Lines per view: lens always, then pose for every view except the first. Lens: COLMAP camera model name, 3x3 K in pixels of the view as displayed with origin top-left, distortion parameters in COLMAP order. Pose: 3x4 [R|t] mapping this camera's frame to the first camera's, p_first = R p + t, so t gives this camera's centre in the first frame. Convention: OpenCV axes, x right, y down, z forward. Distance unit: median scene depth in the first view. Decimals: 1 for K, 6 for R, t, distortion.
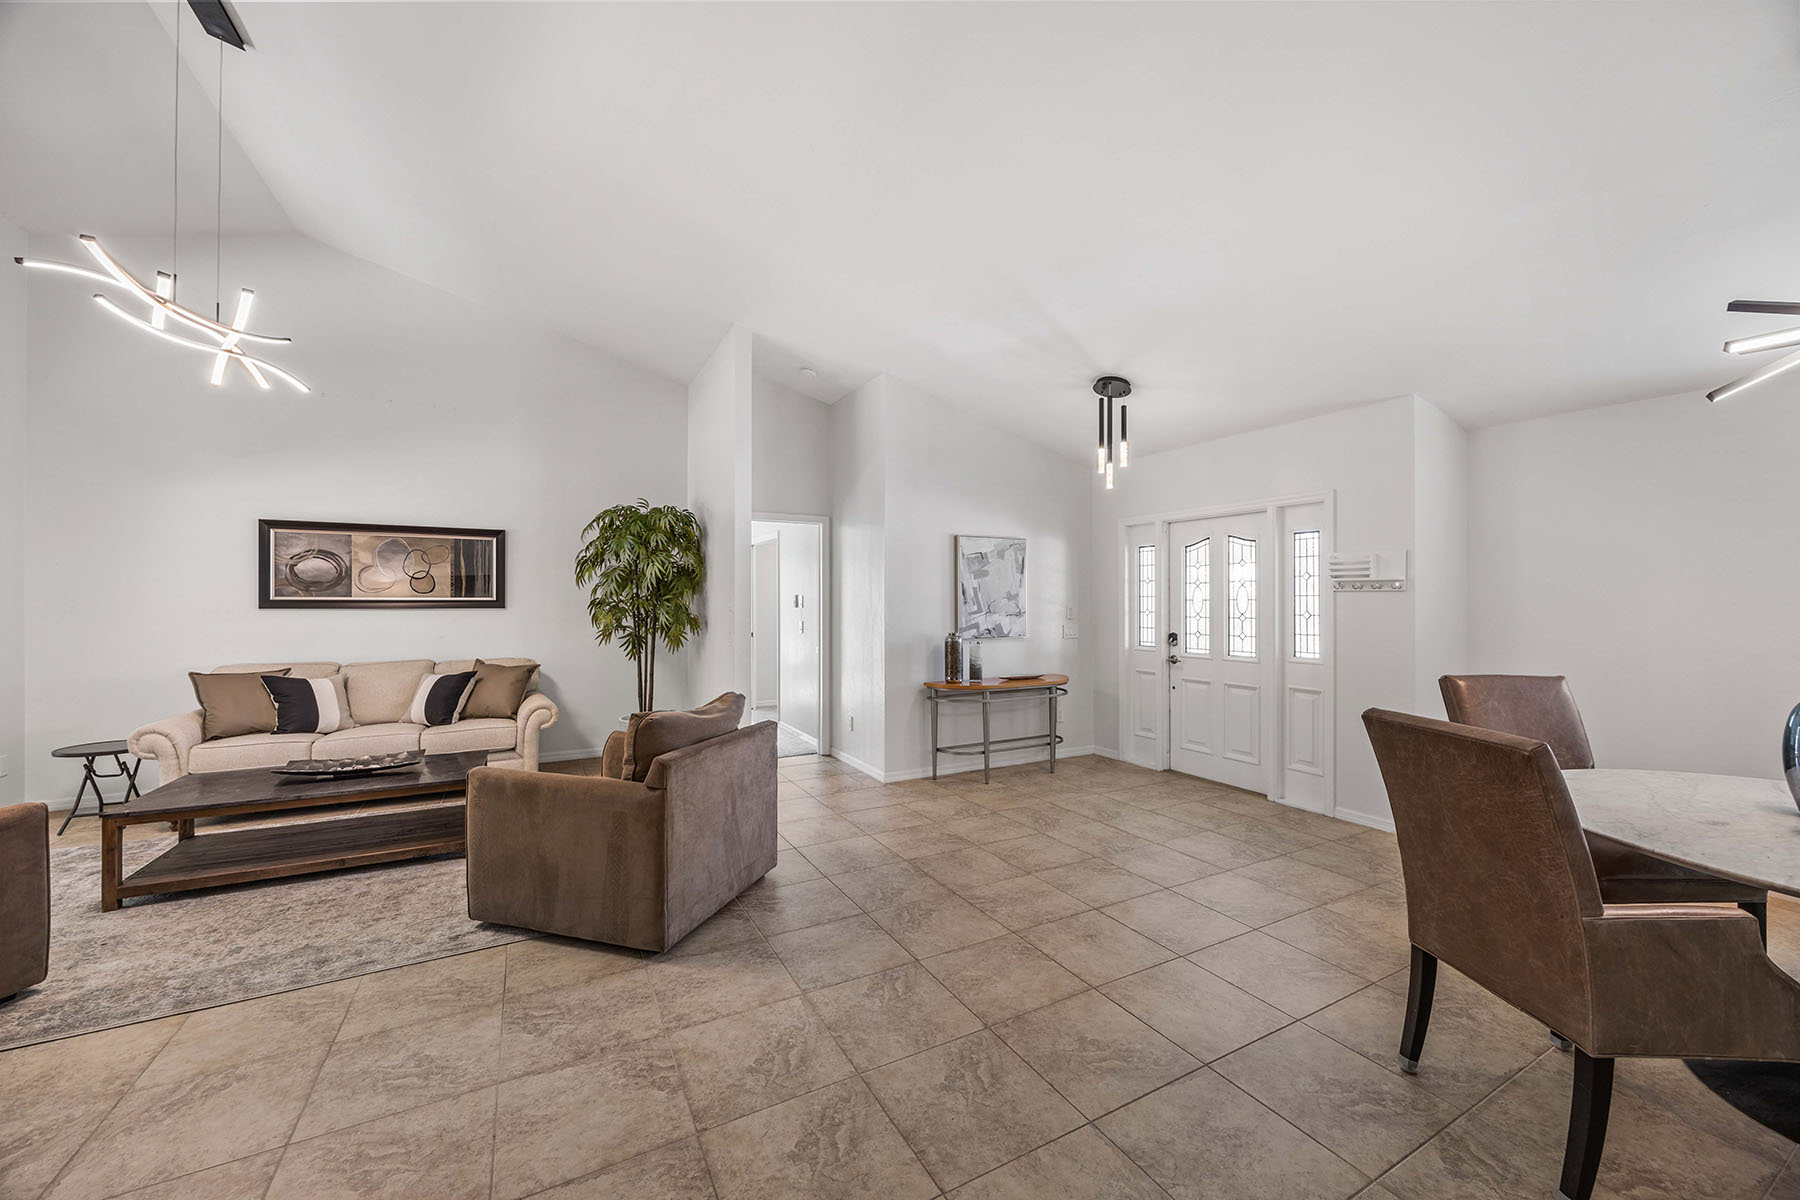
lens RADIAL K [[683.8, 0, 904.5], [0, 683.8, 599.0], [0, 0, 1]] dist [-0.003467, 0.000118]
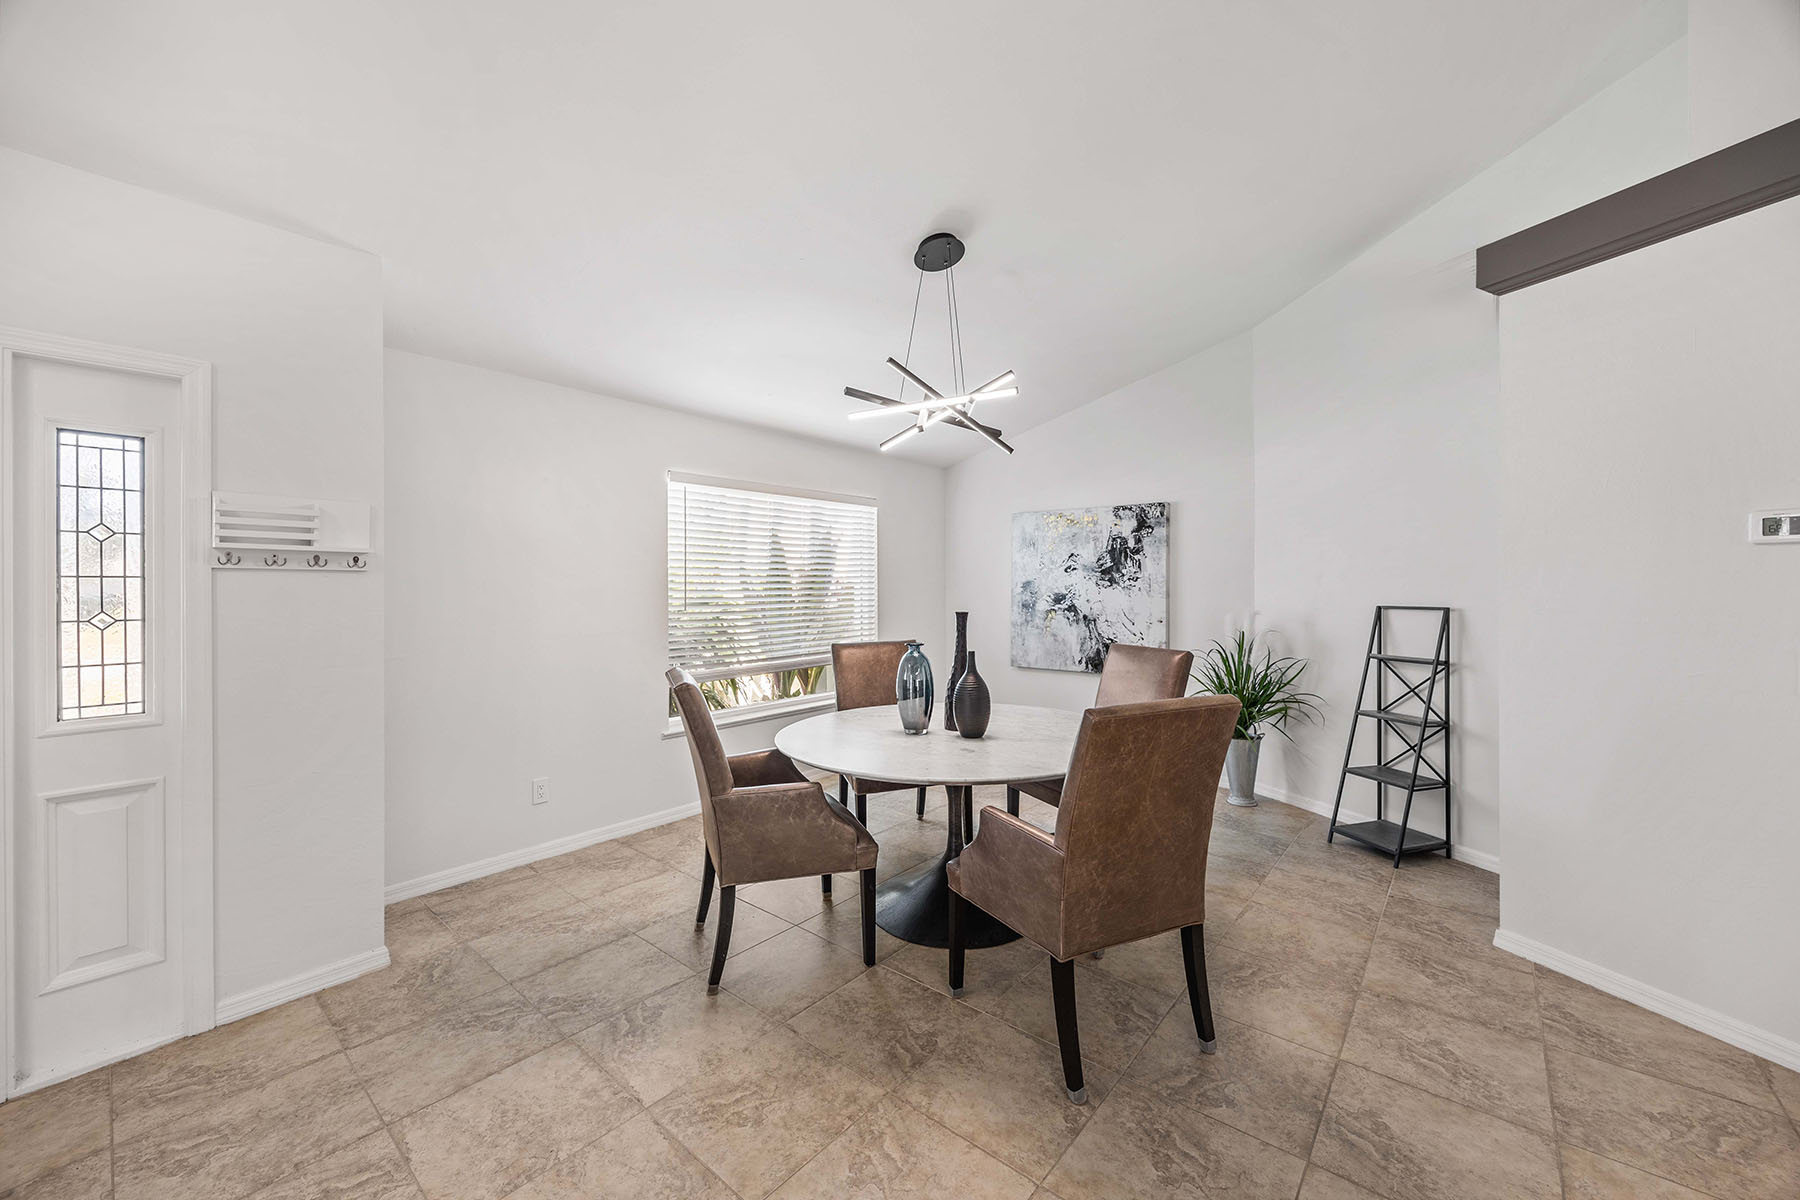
lens RADIAL K [[683.8, 0, 894.0], [0, 683.8, 587.8], [0, 0, 1]] dist [-0.003467, 0.000118]
pose [[-0.358884, 0.000959, 0.933382, -0.008768], [0.001671, 0.999999, -0.000385, 0.003217], [-0.933381, 0.001422, -0.358885, 0.680613]]
